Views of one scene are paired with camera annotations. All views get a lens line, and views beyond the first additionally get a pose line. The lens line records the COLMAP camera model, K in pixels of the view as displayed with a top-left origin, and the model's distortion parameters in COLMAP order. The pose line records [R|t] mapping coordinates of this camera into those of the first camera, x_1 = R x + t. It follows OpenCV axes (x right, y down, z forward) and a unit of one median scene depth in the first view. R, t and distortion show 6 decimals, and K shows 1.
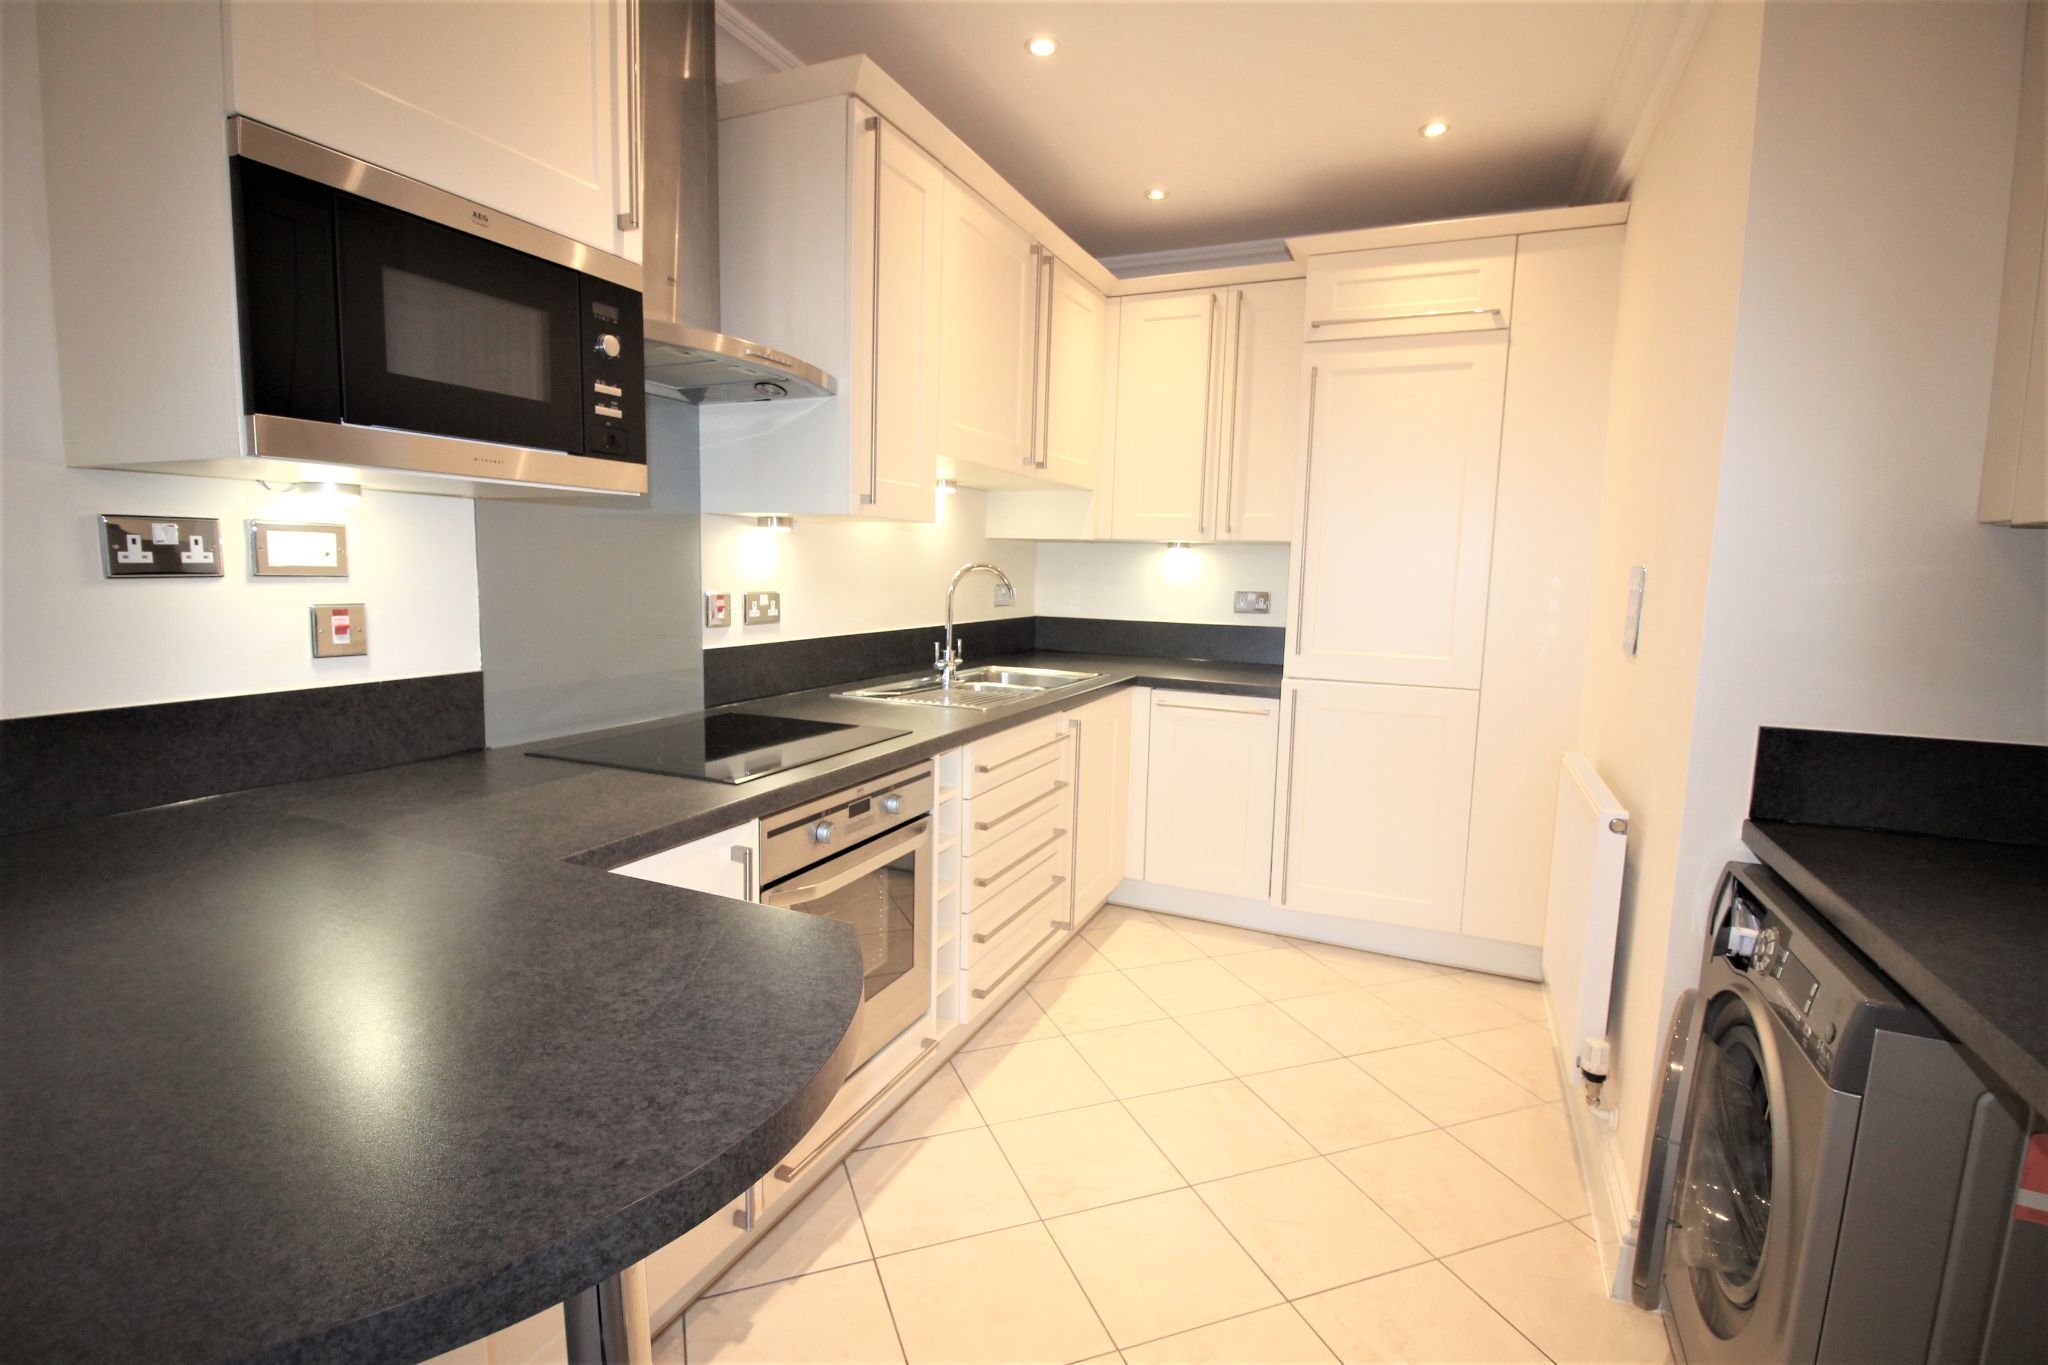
lens RADIAL K [[952.8, 0, 1013.1], [0, 952.8, 676.0], [0, 0, 1]] dist [-0.013022, -0.000093]
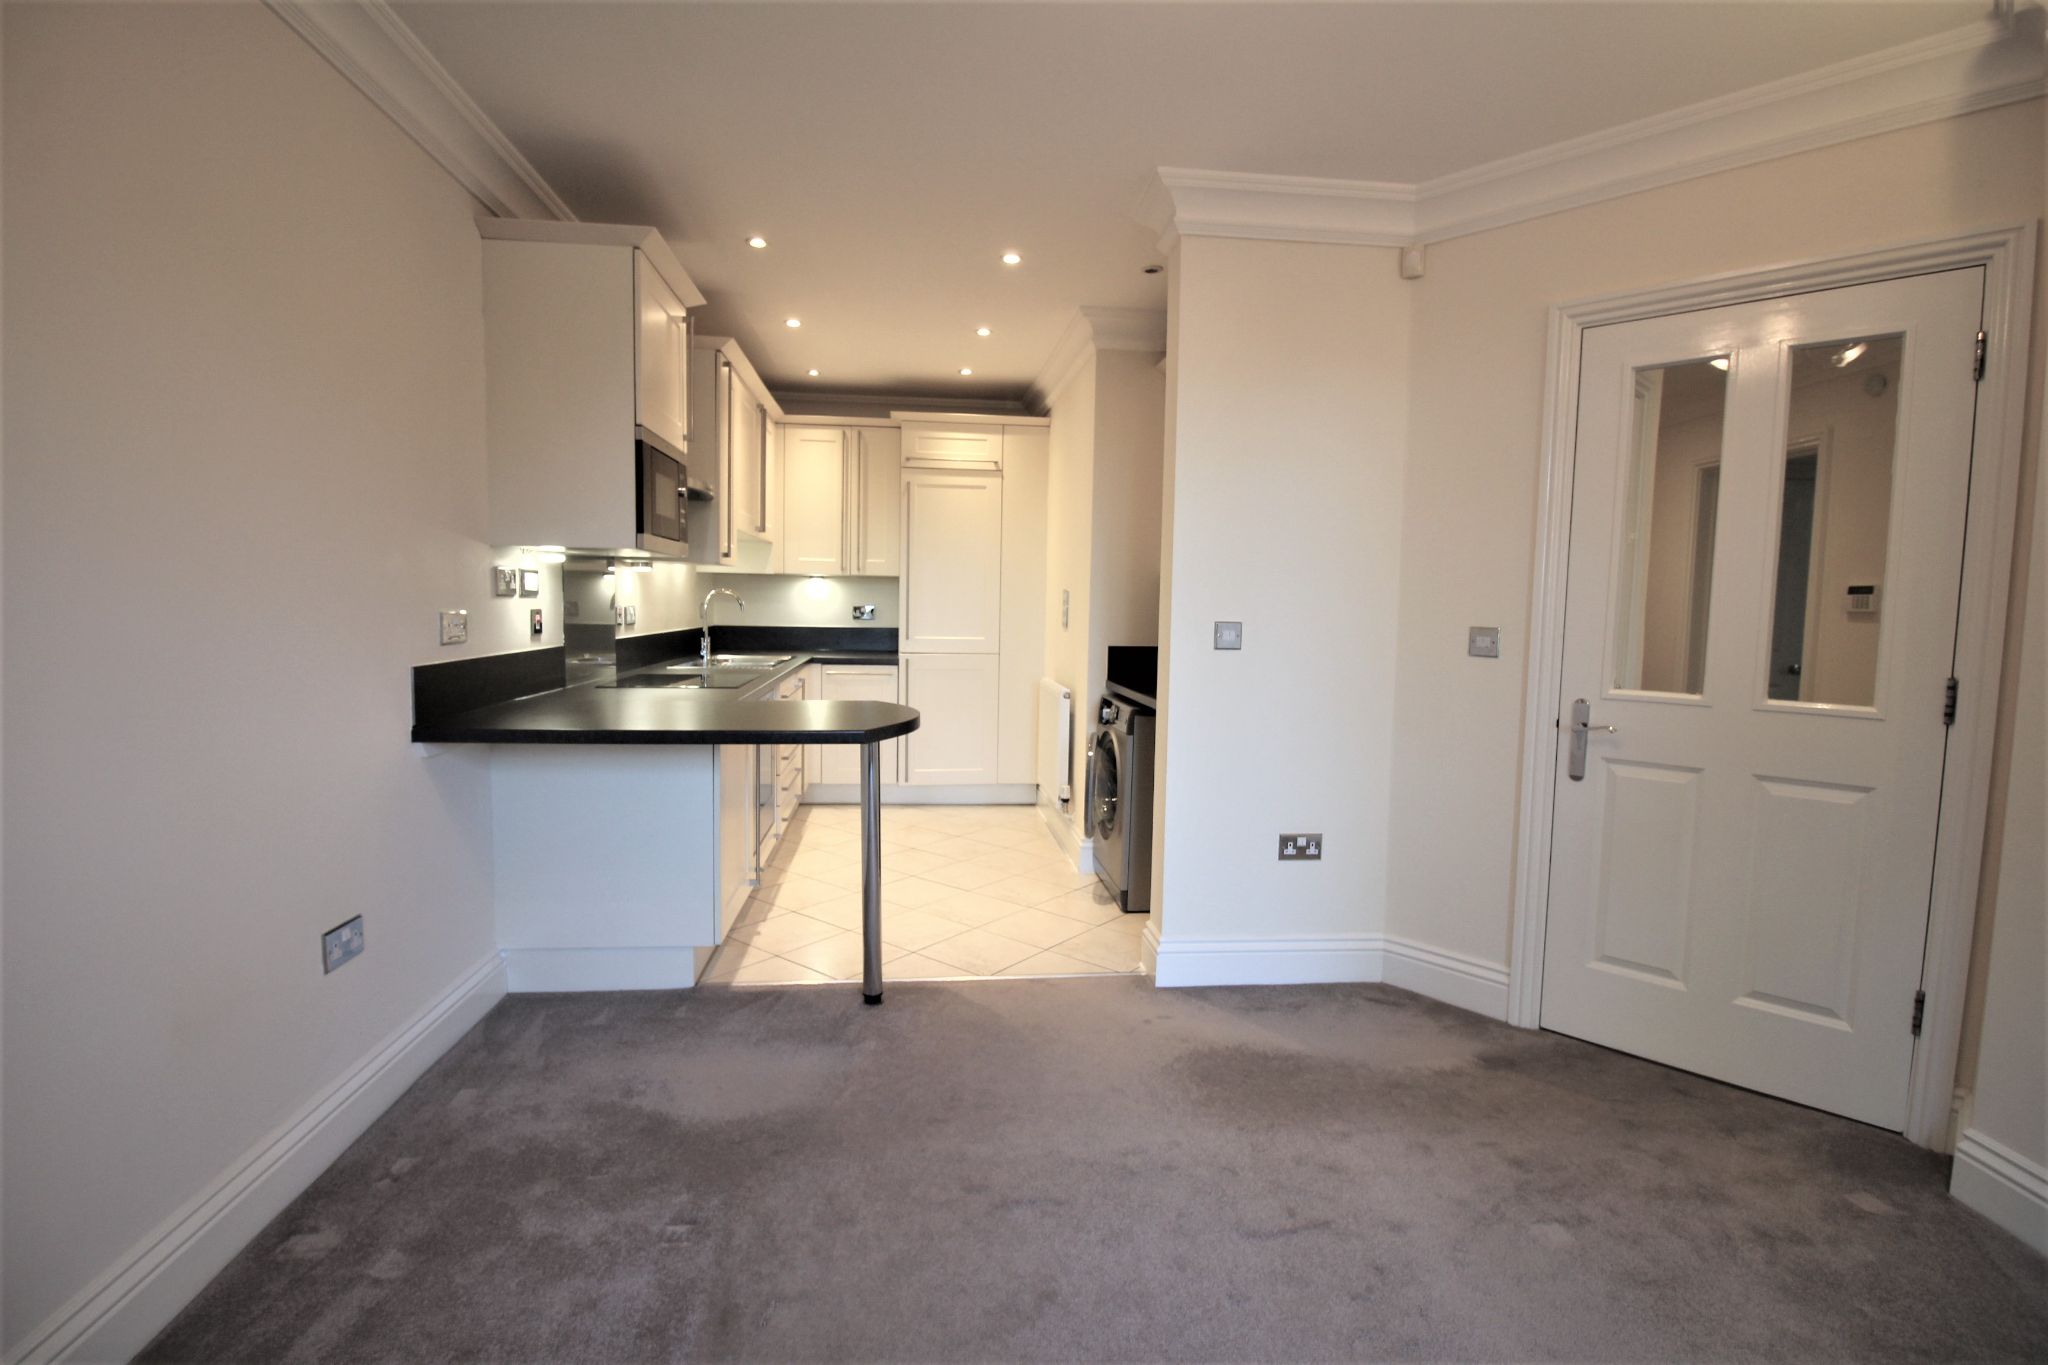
lens RADIAL K [[952.8, 0, 1013.1], [0, 952.8, 676.0], [0, 0, 1]] dist [-0.013022, -0.000093]
pose [[0.858718, -0.047883, 0.510206, -0.465216], [0.062787, 0.997955, -0.012018, 0.082621], [-0.508587, 0.042354, 0.859968, -0.664852]]
